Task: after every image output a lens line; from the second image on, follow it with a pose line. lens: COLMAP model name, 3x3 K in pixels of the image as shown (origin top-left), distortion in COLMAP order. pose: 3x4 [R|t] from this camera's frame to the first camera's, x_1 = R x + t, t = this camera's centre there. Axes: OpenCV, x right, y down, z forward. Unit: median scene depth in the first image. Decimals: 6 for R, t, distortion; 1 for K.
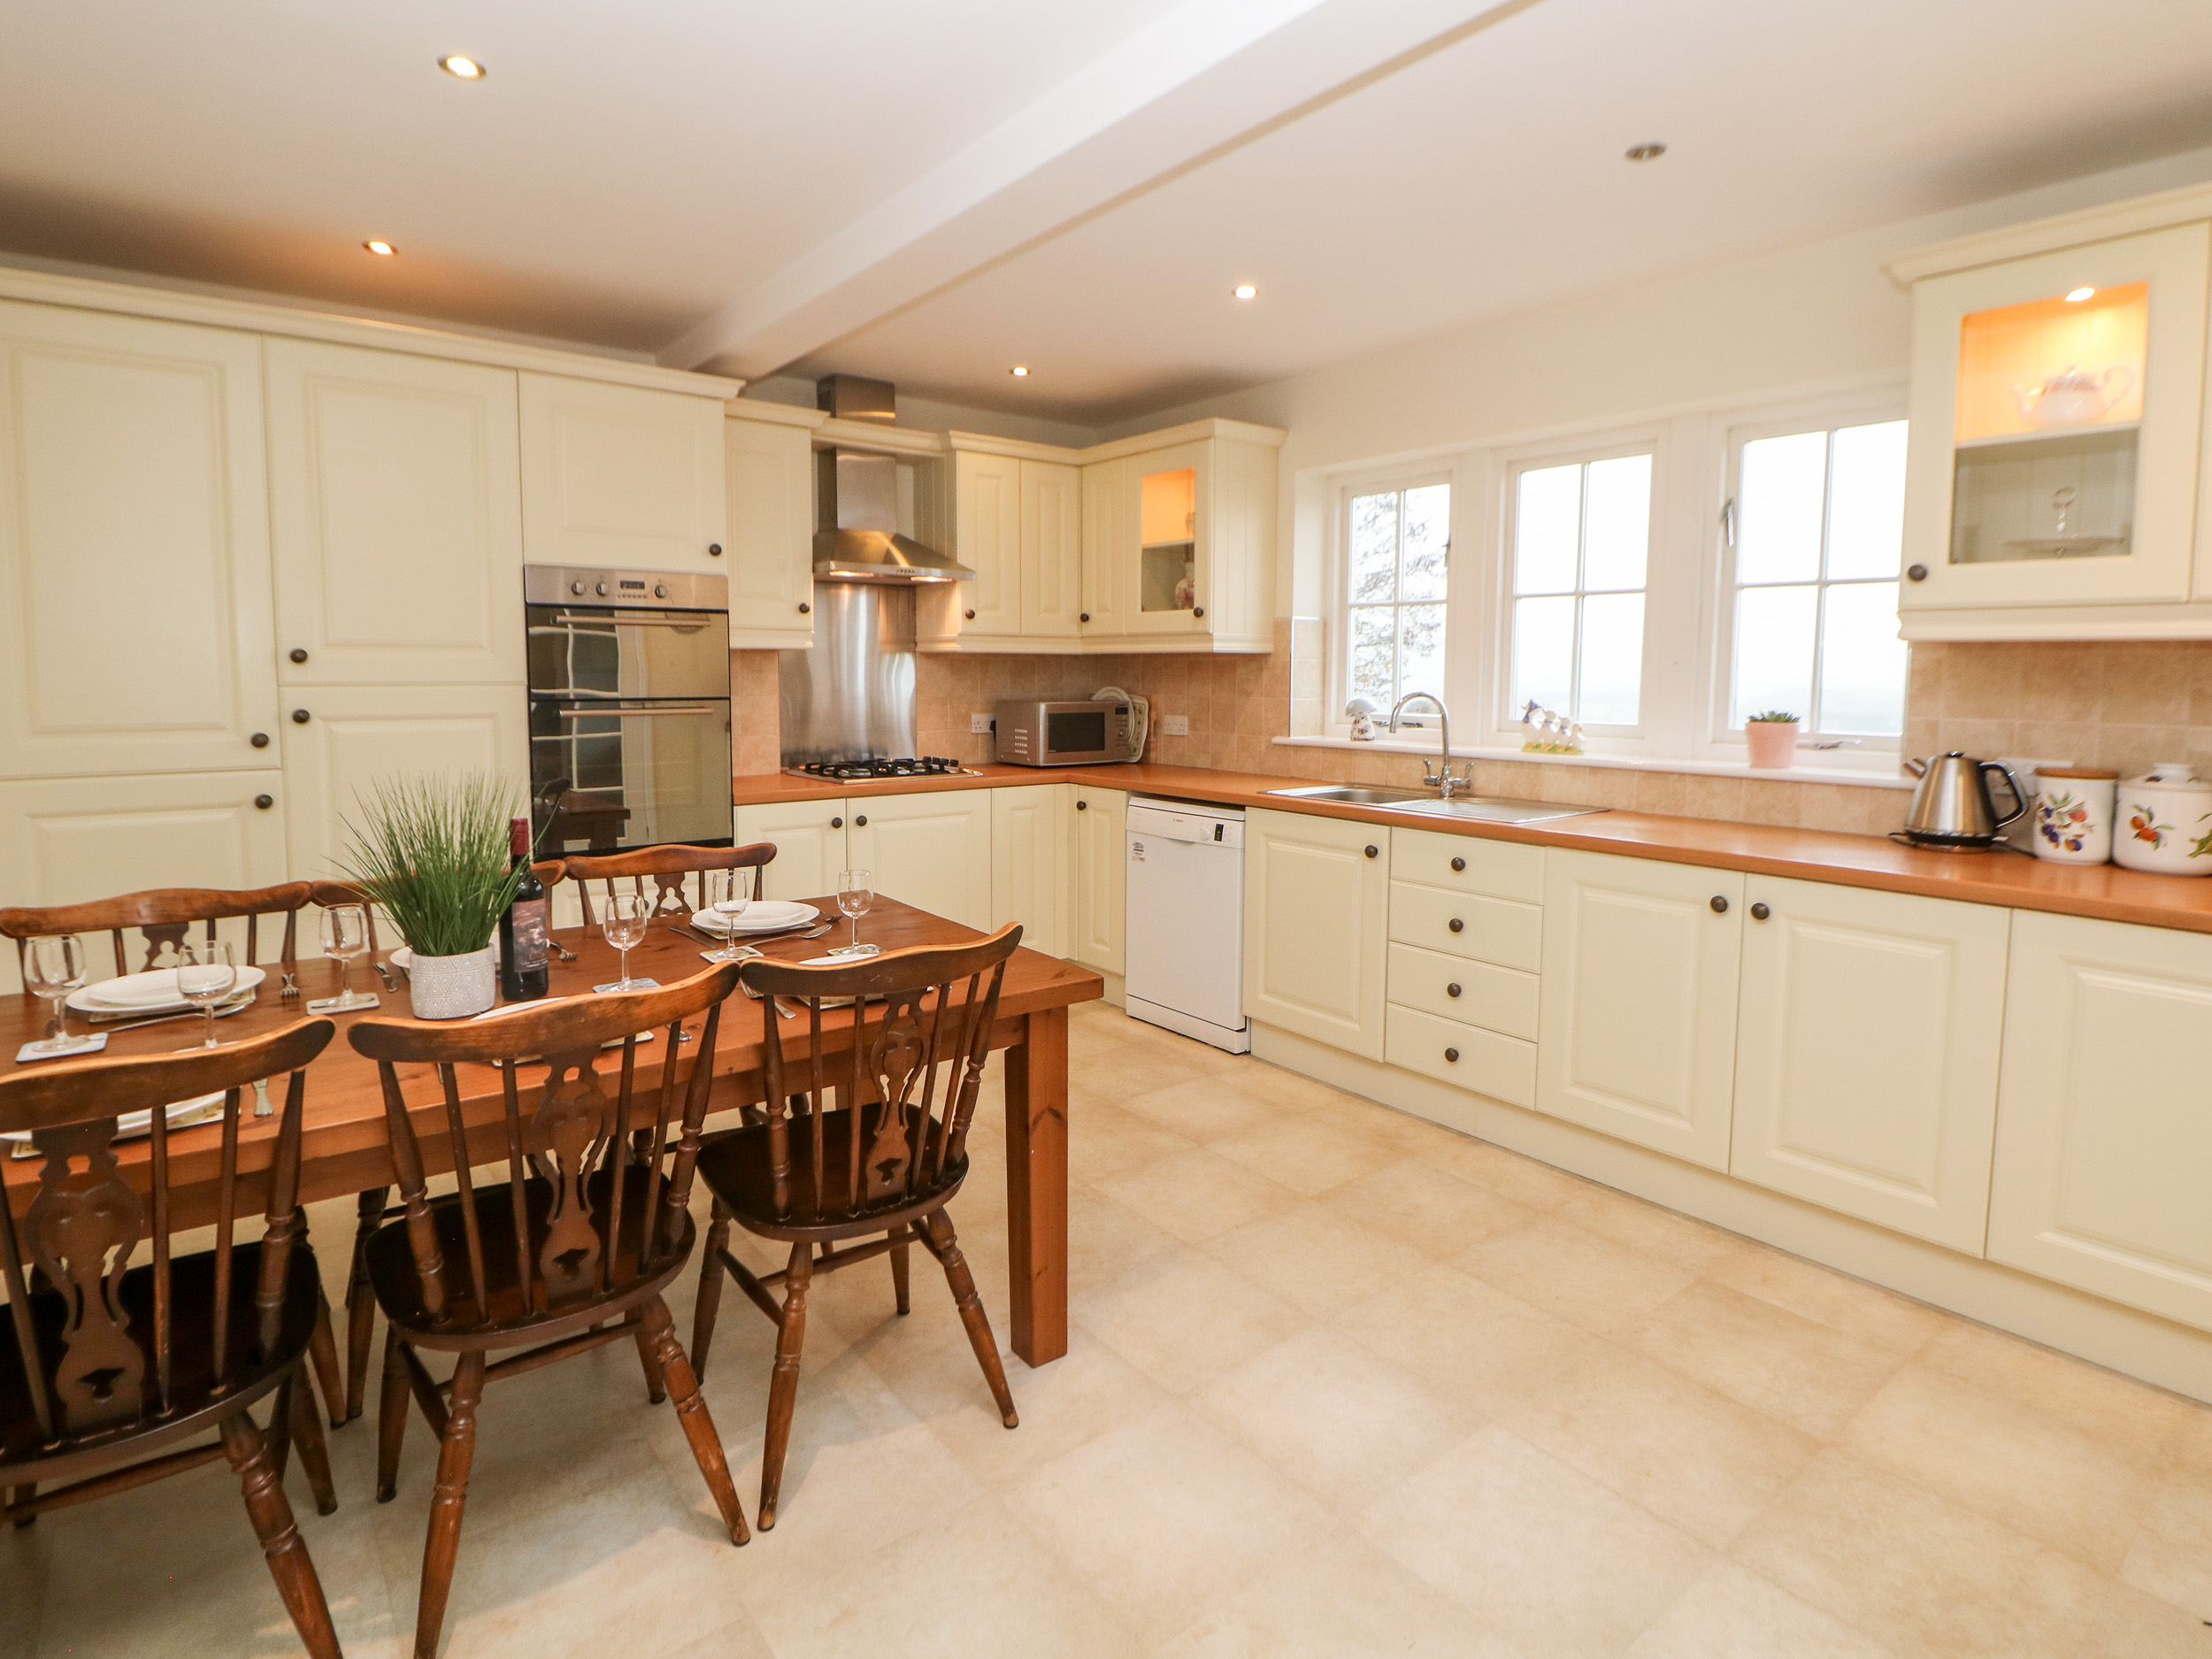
lens RADIAL K [[1174.4, 0, 1112.3], [0, 1174.4, 768.8], [0, 0, 1]] dist [0.008099, -0.020073]
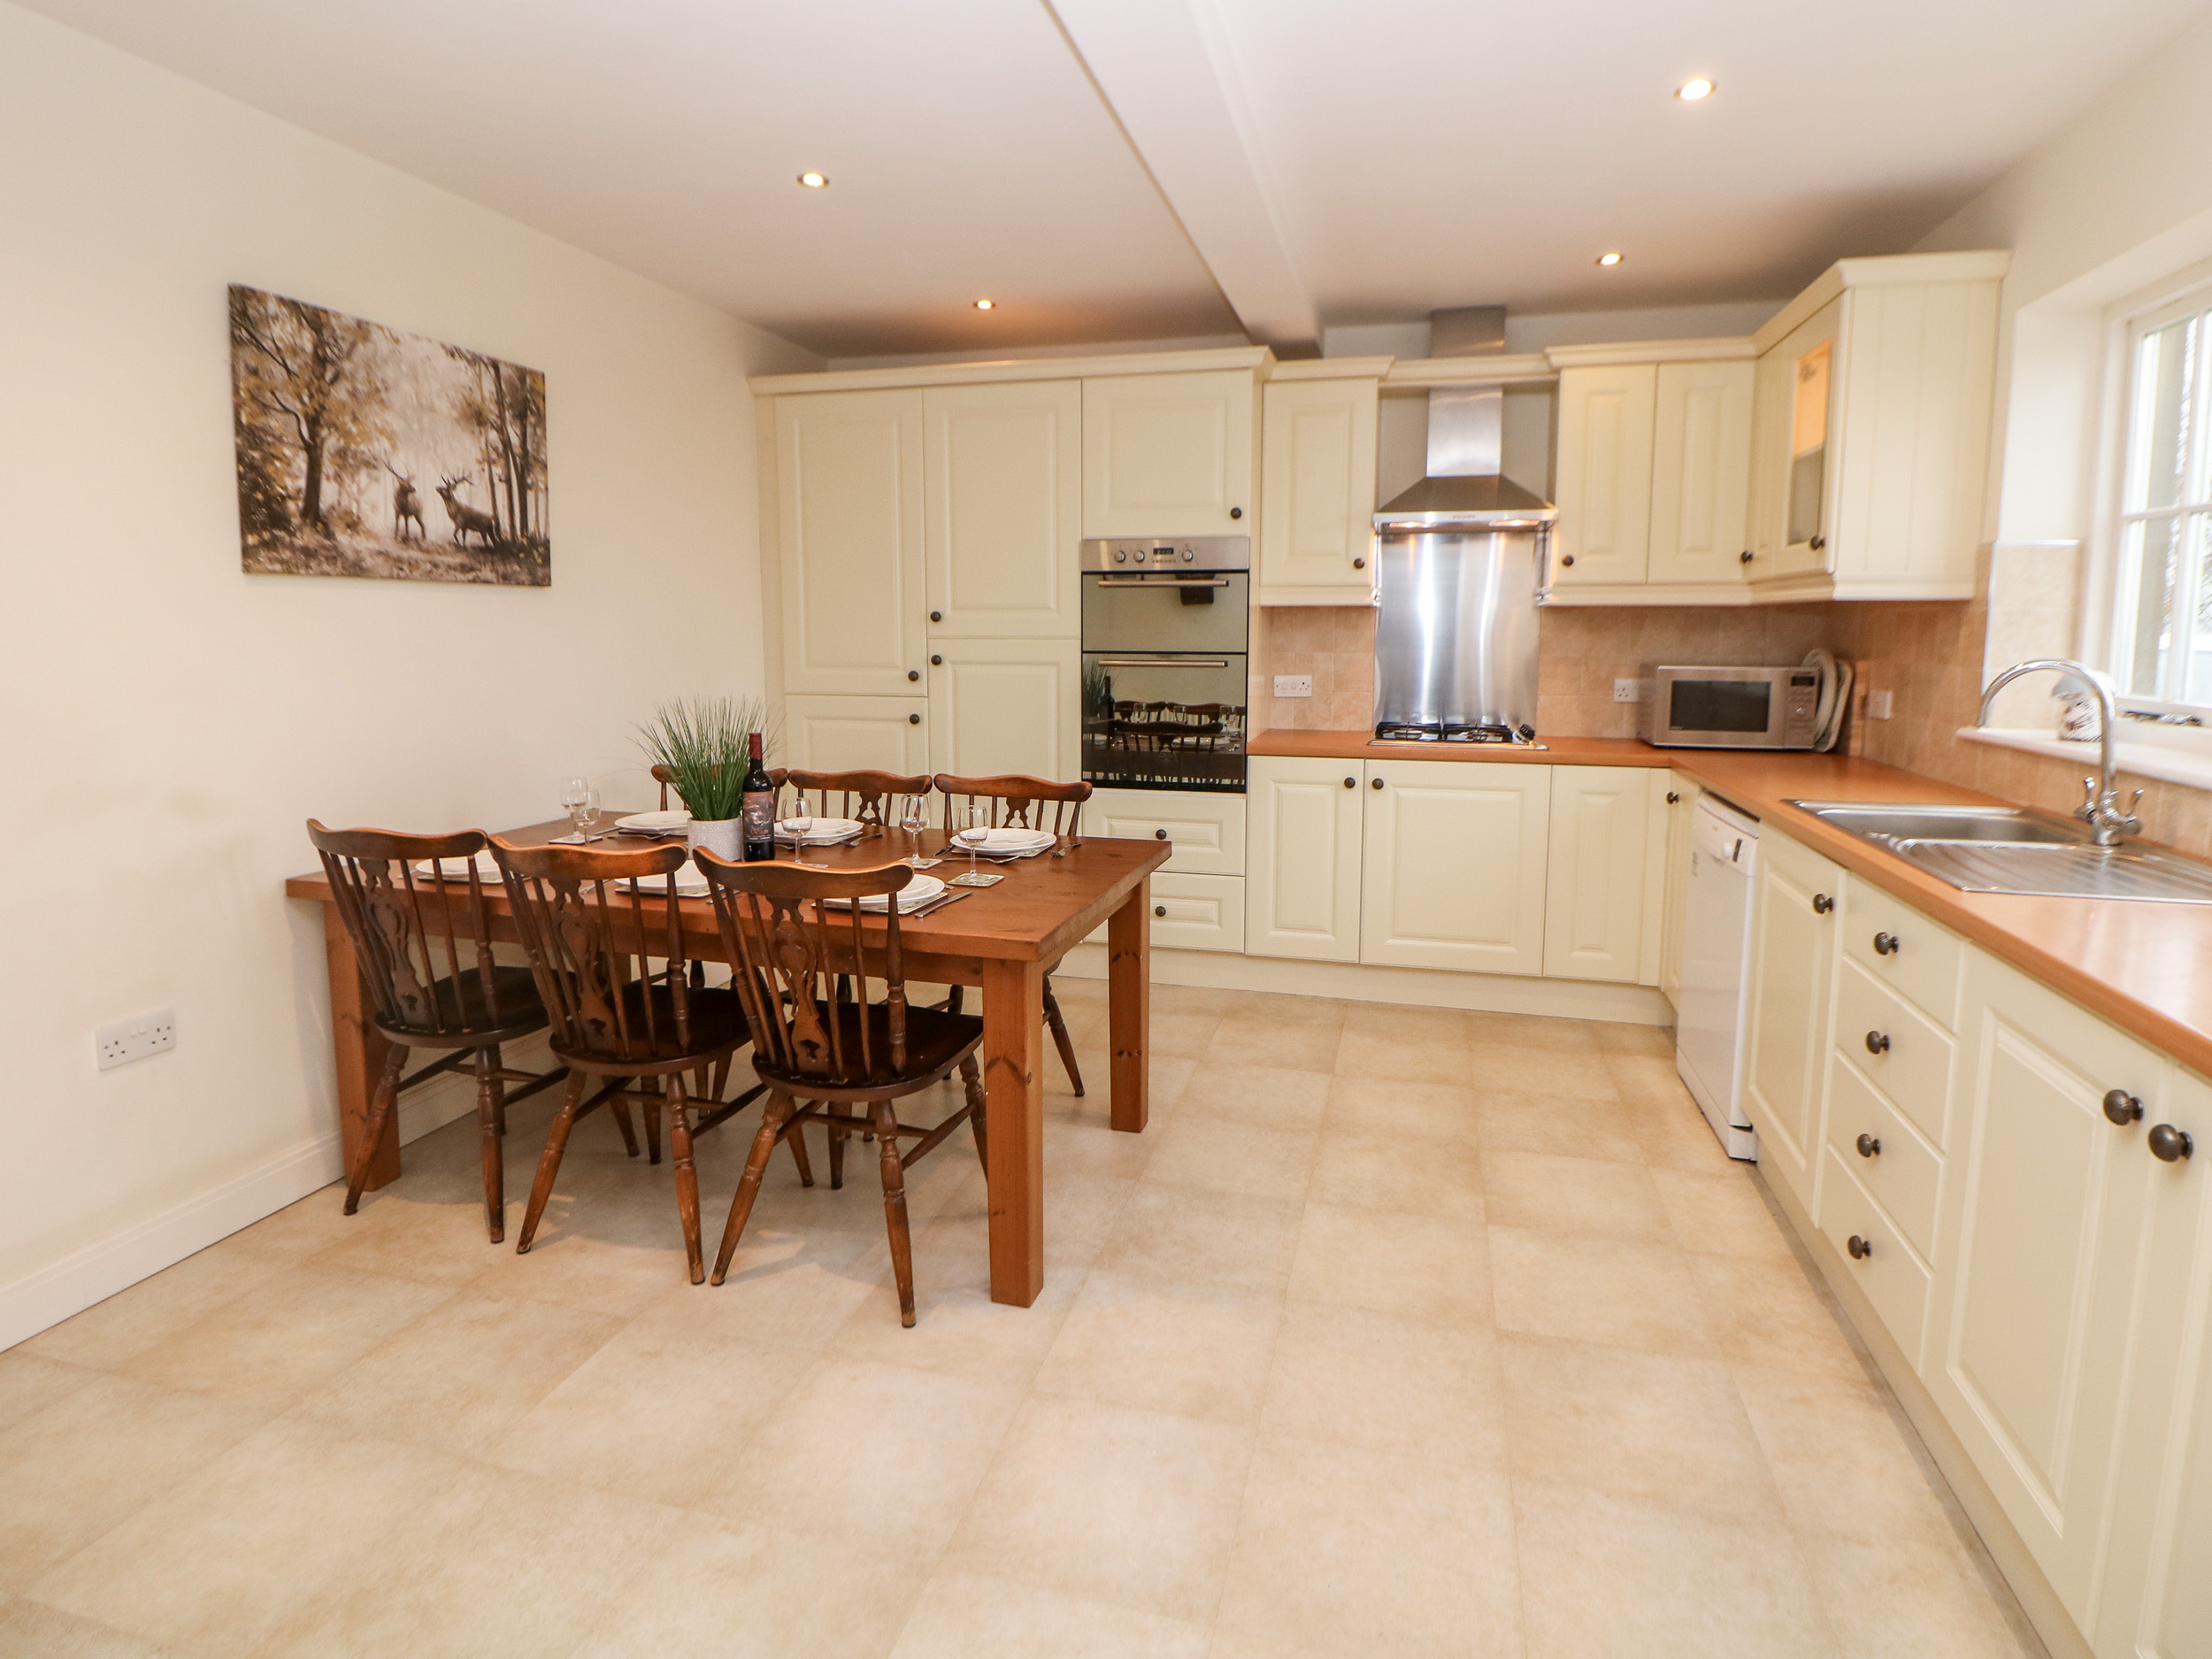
lens RADIAL K [[1174.4, 0, 1112.3], [0, 1174.4, 768.8], [0, 0, 1]] dist [0.008099, -0.020073]
pose [[0.590112, 0.094948, -0.801718, 0.457390], [-0.067142, 0.995392, 0.068464, -0.020472], [0.804524, 0.013428, 0.593768, 0.272180]]
